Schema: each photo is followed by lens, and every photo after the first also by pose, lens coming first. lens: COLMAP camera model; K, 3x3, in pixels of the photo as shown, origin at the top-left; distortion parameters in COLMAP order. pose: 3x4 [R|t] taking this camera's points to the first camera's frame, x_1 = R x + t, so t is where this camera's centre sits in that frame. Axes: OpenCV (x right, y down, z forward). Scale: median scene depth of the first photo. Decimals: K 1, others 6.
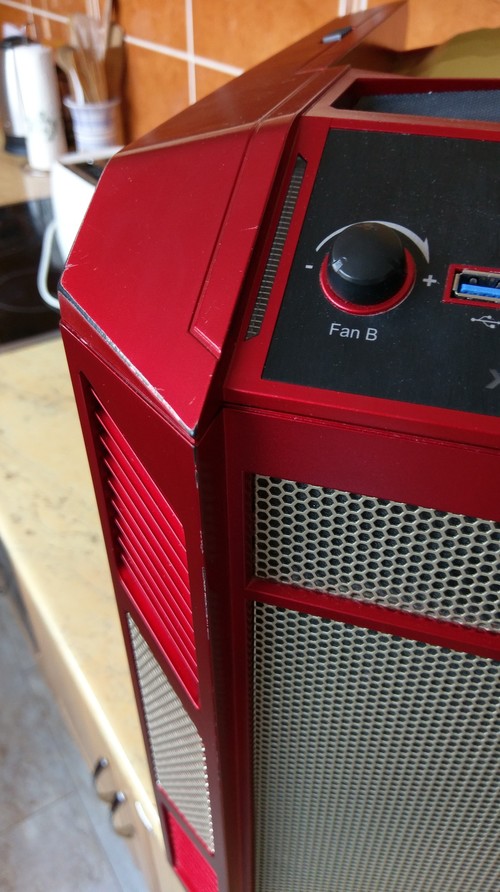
lens RADIAL K [[689.8, 0, 249.3], [0, 689.8, 452.4], [0, 0, 1]] dist [0.014667, 0.001303]
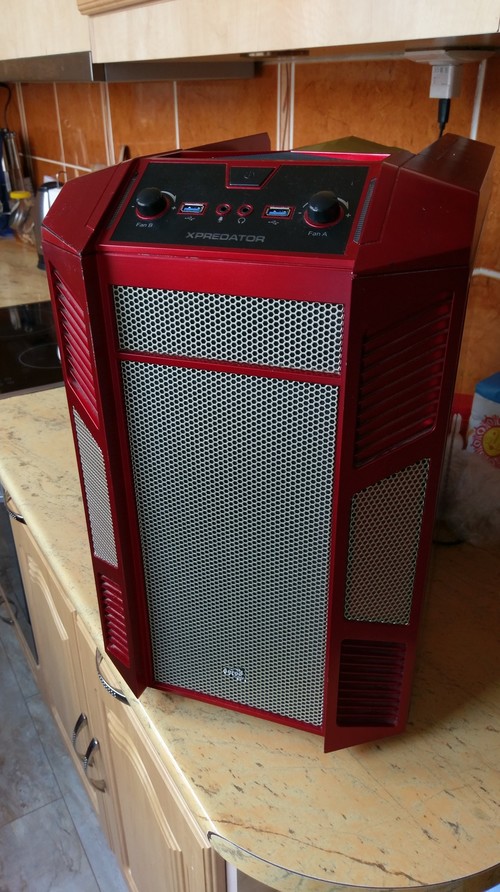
lens RADIAL K [[689.8, 0, 245.5], [0, 689.8, 440.7], [0, 0, 1]] dist [0.014667, 0.001303]
pose [[0.999243, 0.000392, -0.038903, 0.116226], [-0.008334, 0.978892, -0.204207, 0.214676], [0.038002, 0.204377, 0.978154, -0.260771]]
